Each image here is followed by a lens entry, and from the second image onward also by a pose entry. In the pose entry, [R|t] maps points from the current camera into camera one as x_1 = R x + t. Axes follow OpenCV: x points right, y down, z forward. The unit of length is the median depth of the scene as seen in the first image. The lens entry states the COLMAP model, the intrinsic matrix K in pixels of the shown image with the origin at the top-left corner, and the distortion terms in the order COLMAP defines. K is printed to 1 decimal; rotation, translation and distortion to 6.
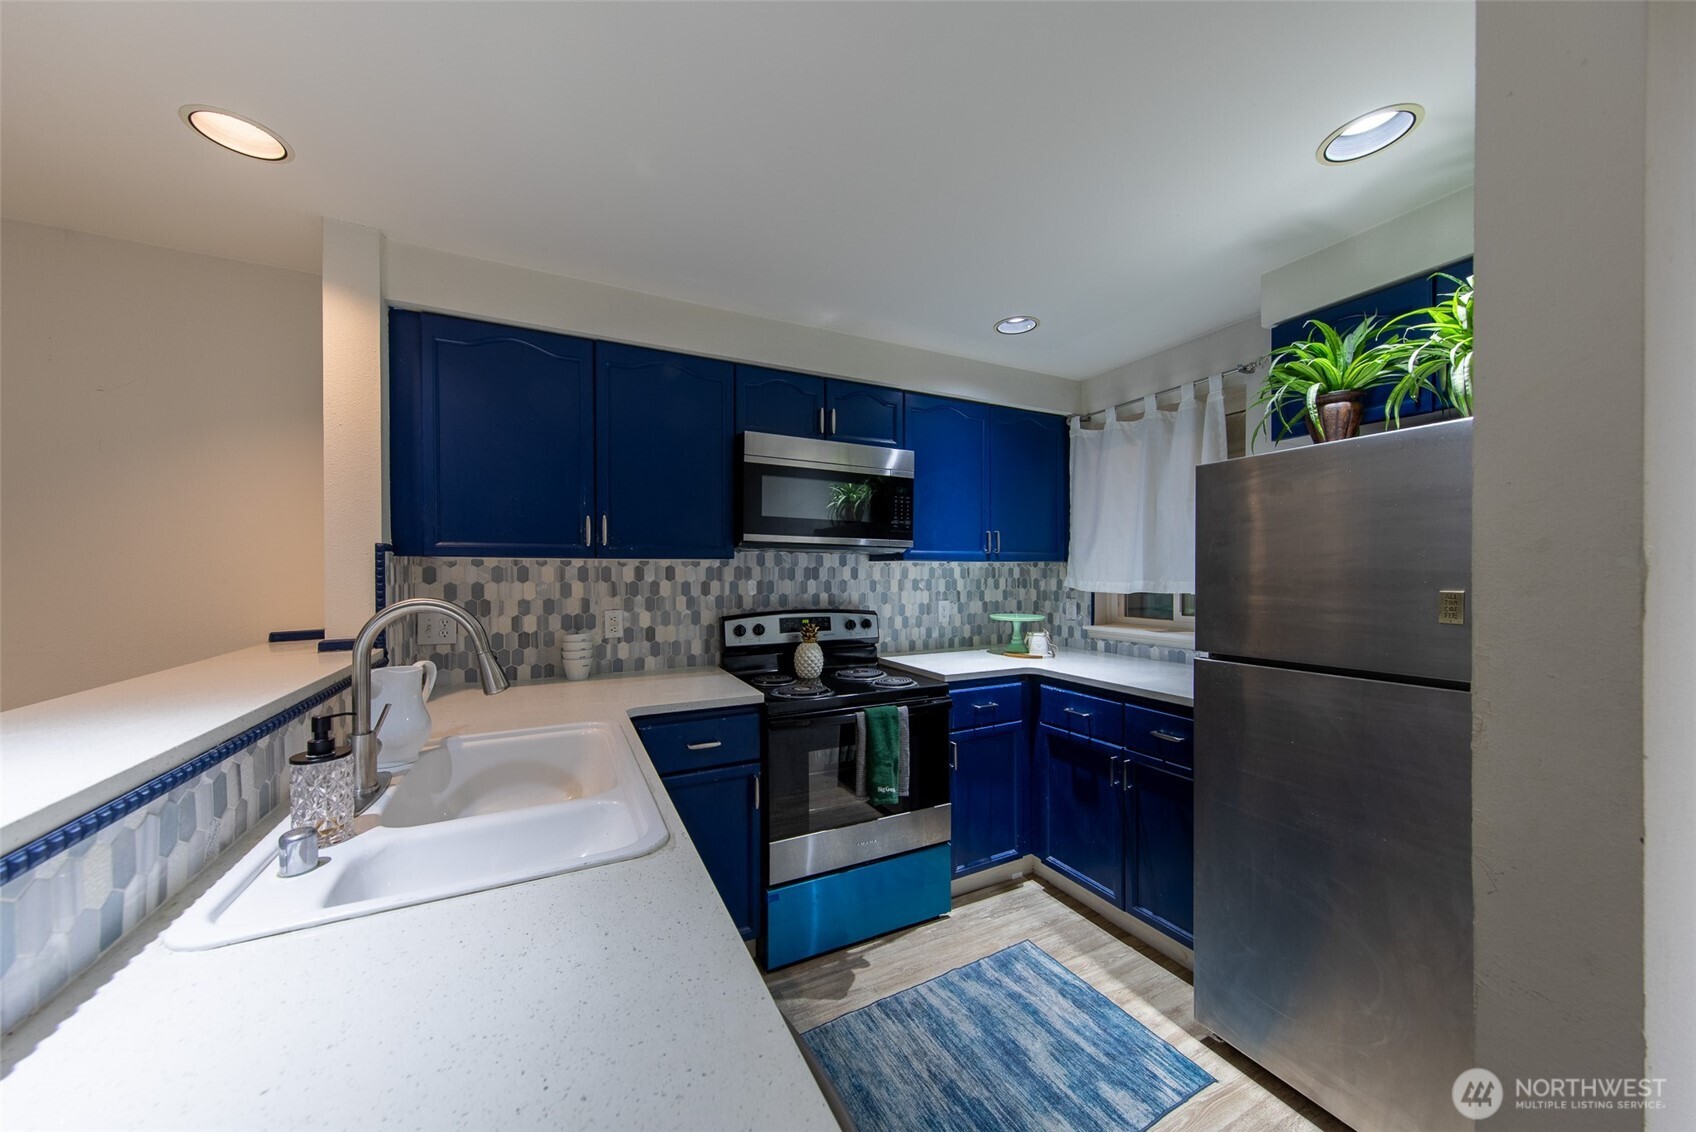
lens RADIAL K [[577.0, 0, 834.6], [0, 577.0, 578.1], [0, 0, 1]] dist [0.003080, -0.000175]
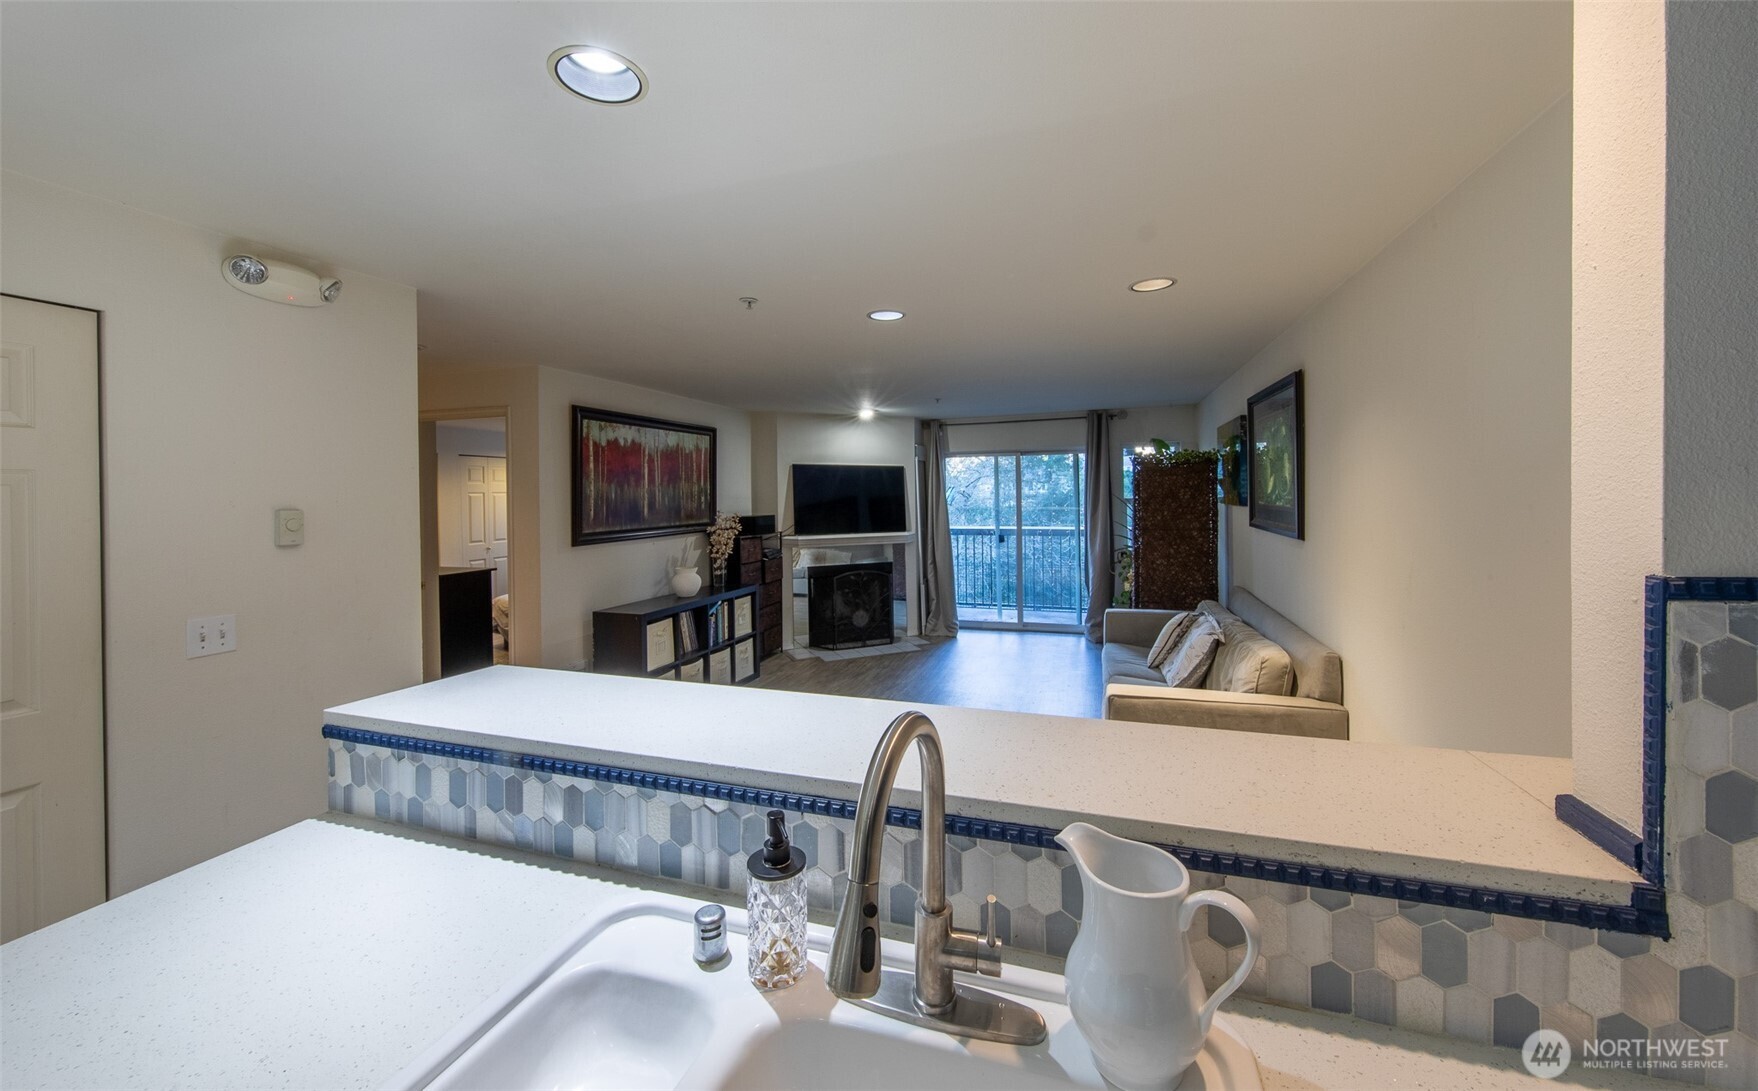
lens RADIAL K [[658.6, 0, 878.1], [0, 658.6, 505.5], [0, 0, 1]] dist [-0.001654, -0.000276]
pose [[-0.700997, 0.025814, -0.712697, -0.140351], [0.009347, 0.999591, 0.027012, -0.089248], [0.713103, 0.012273, -0.700952, 0.711393]]
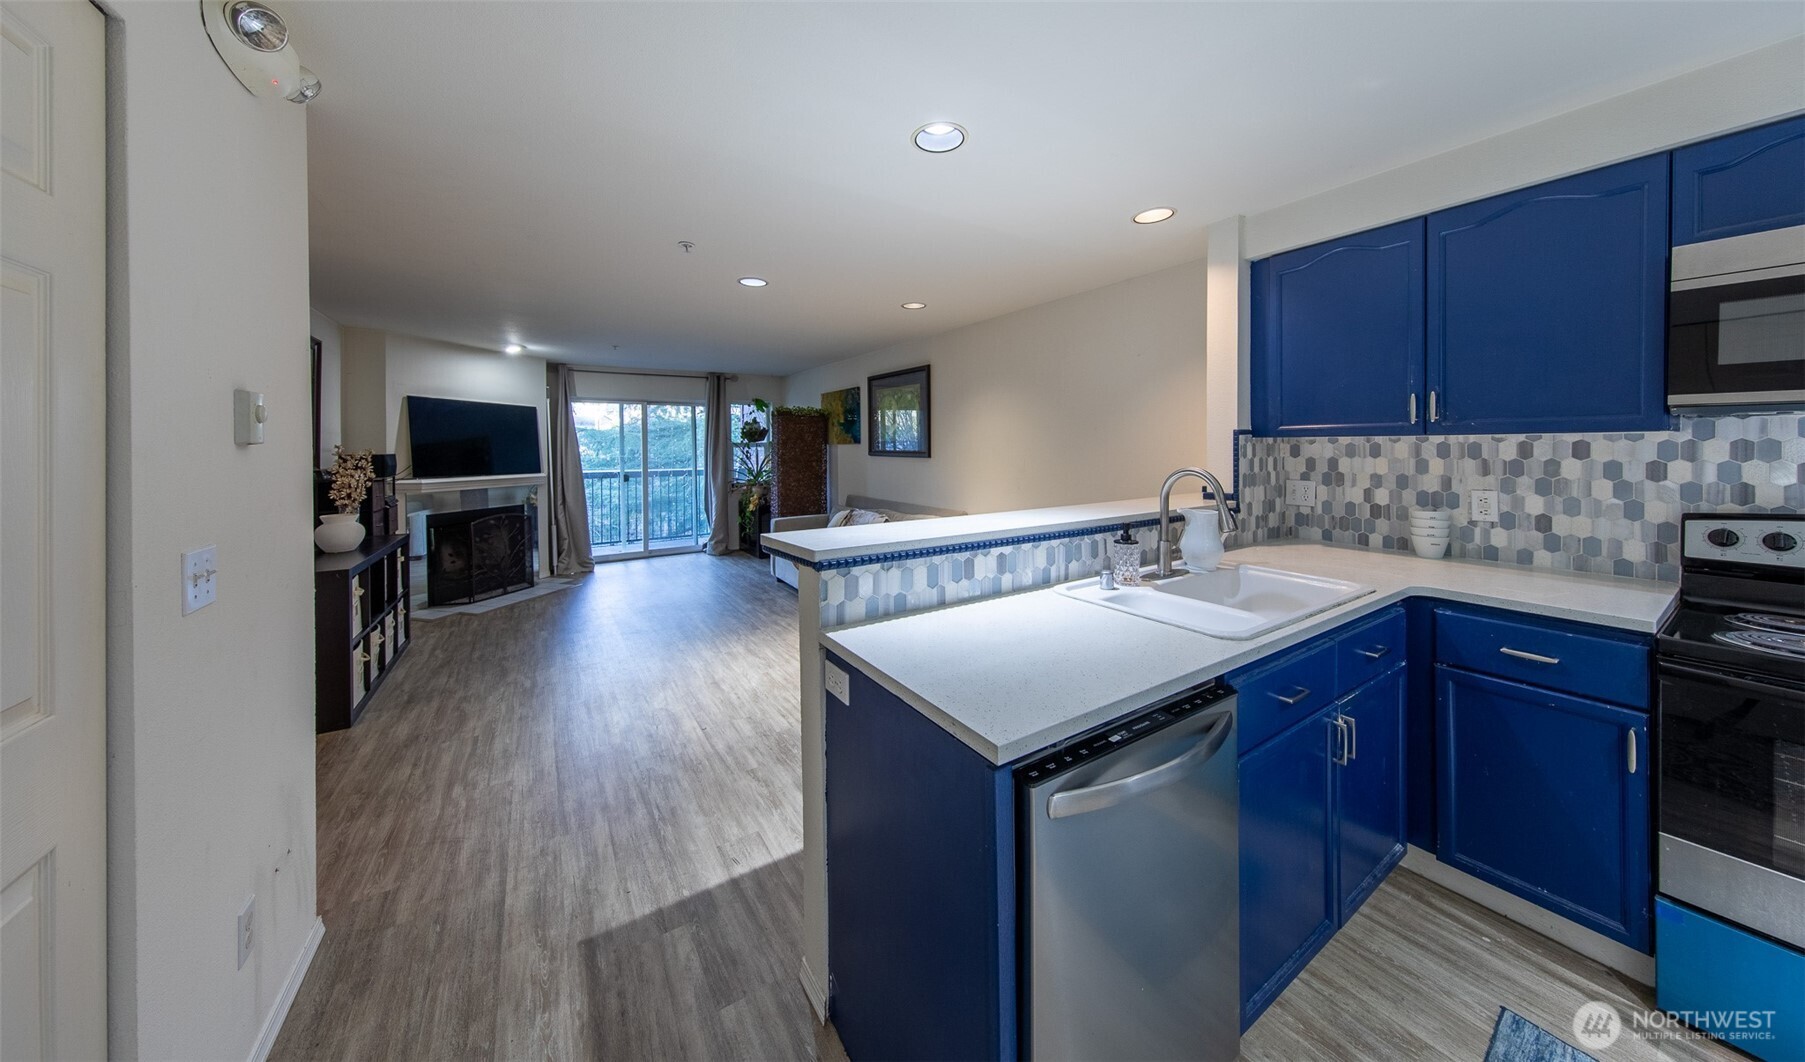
lens RADIAL K [[566.0, 0, 905.3], [0, 566.0, 451.5], [0, 0, 1]] dist [0.001134, -0.000236]
pose [[0.122862, 0.010158, -0.992372, 0.404623], [-0.003410, 0.999946, 0.009813, -0.011891], [0.992418, 0.002178, 0.122890, -0.007281]]
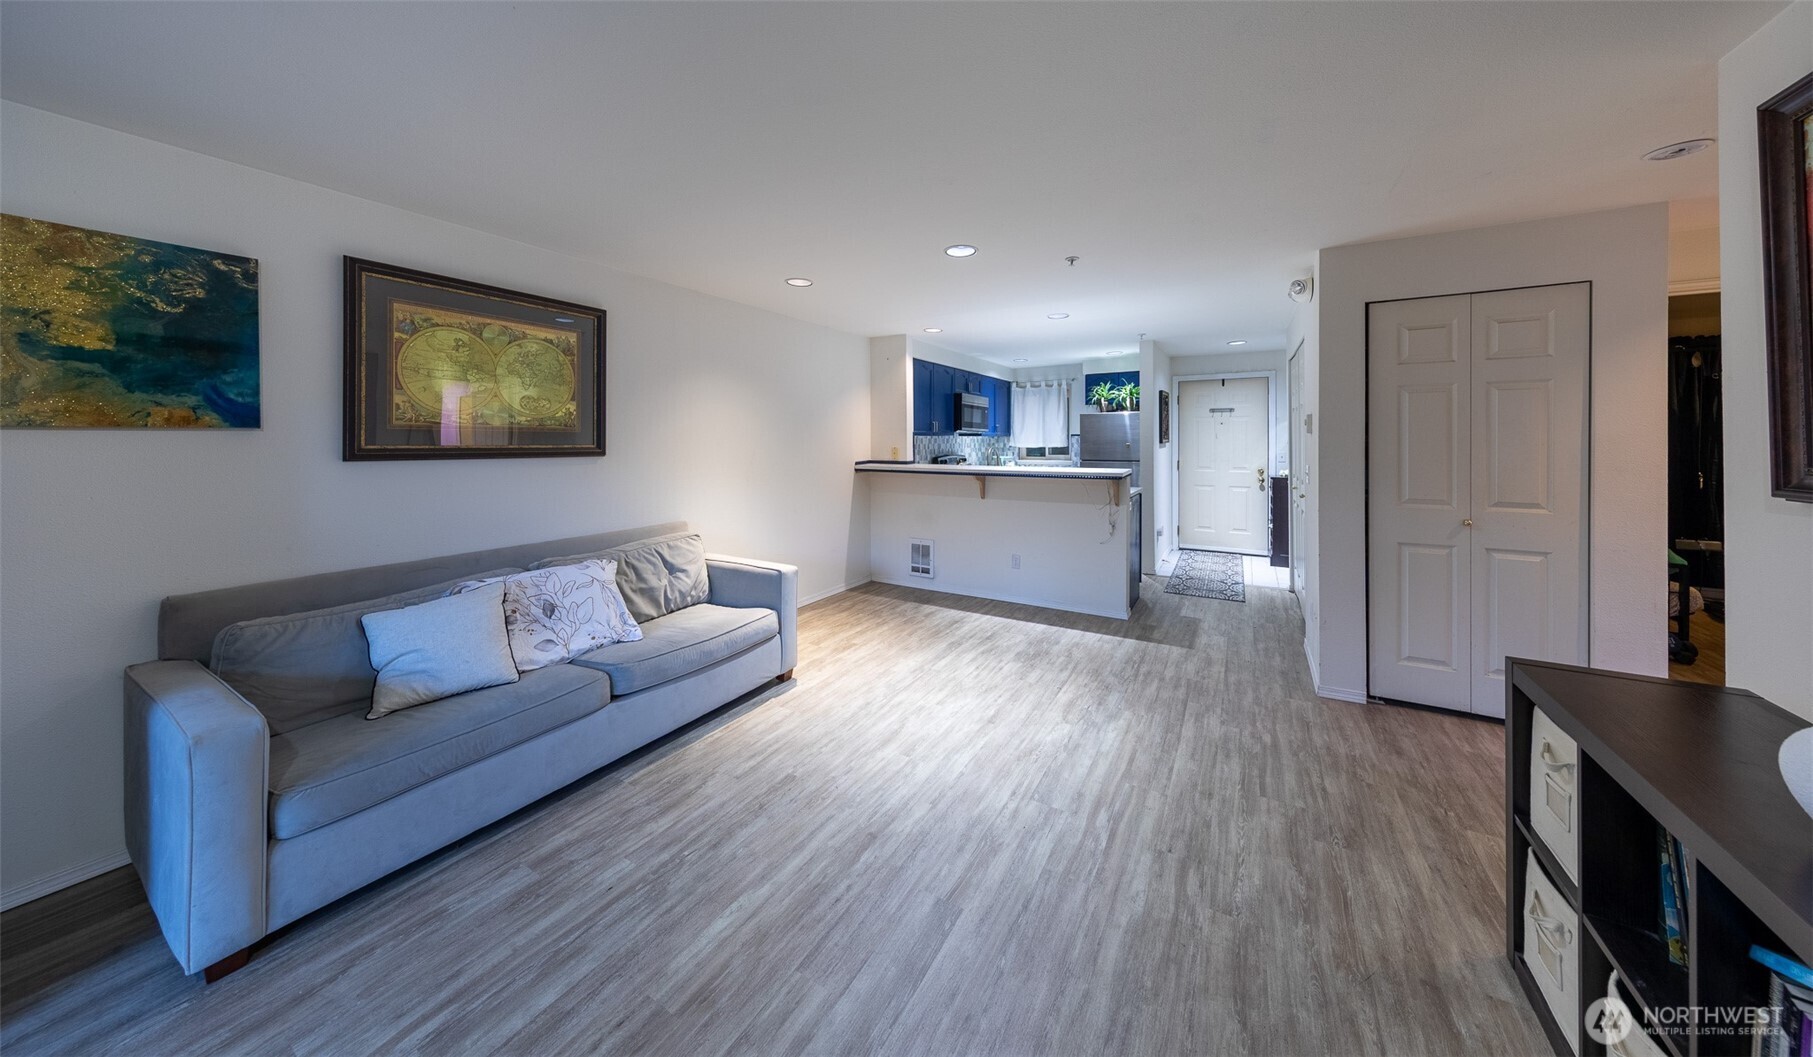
lens RADIAL K [[568.5, 0, 901.9], [0, 568.5, 447.1], [0, 0, 1]] dist [0.001134, -0.000236]
pose [[0.838879, -0.007367, 0.544268, -1.957700], [0.006400, 0.999973, 0.003672, 0.011033], [-0.544280, 0.000403, 0.838903, -1.253086]]
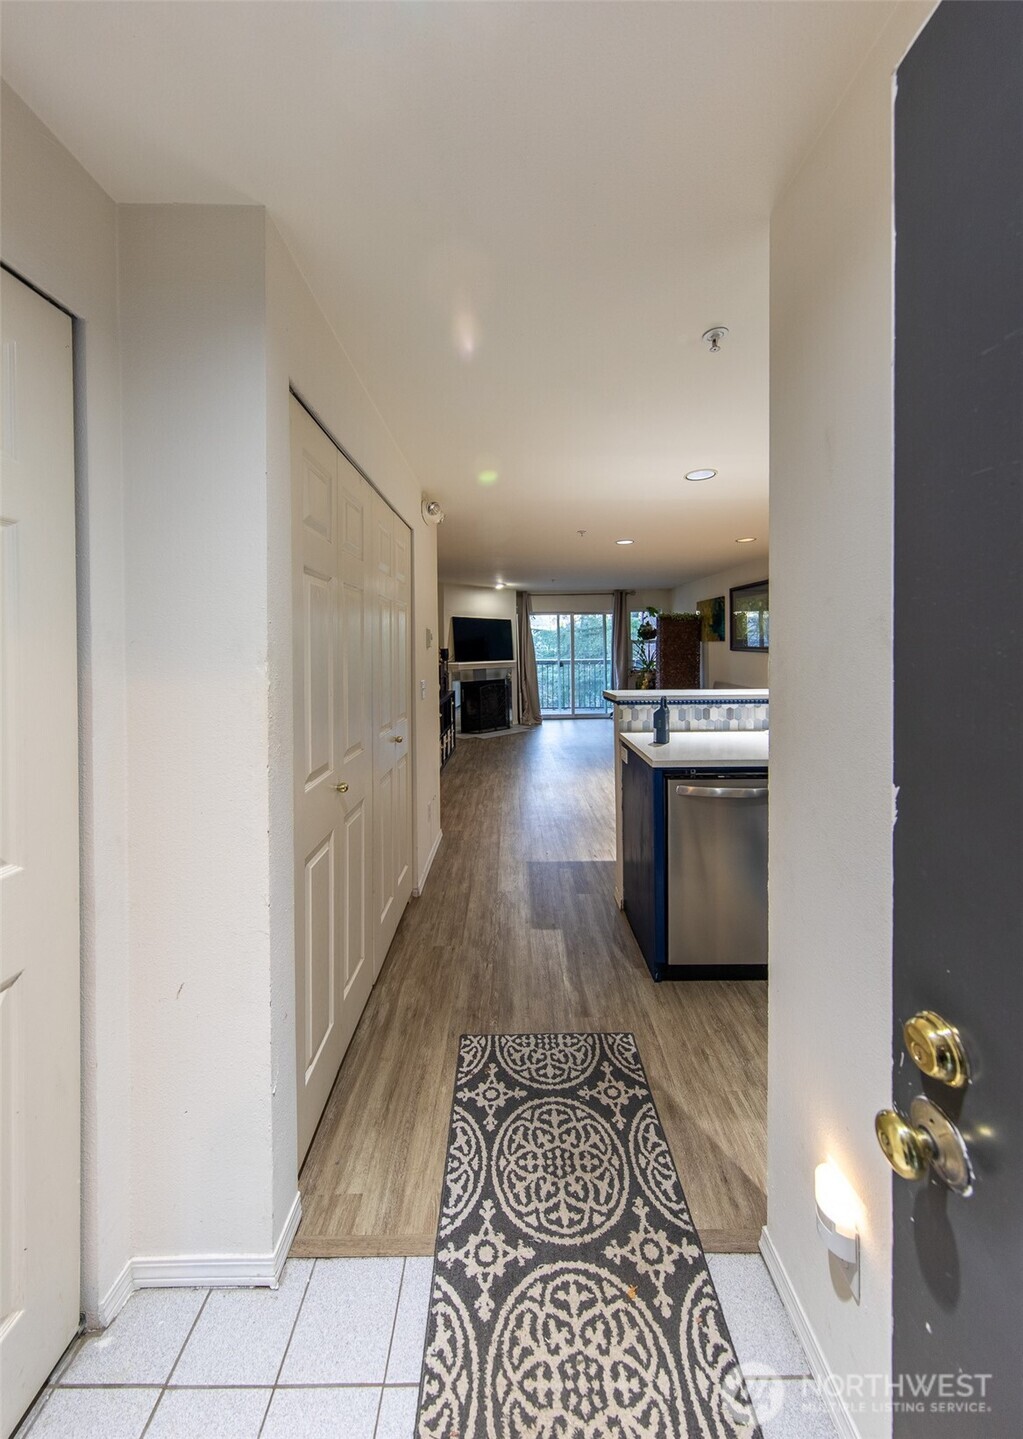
lens RADIAL K [[490.8, 0, 516.4], [0, 490.8, 654.4], [0, 0, 1]] dist [0.001004, 0.000078]
pose [[-0.428652, 0.027157, -0.903061, 0.939888], [0.002504, 0.999580, 0.028871, -0.031053], [0.903466, 0.010115, -0.428540, 0.253133]]
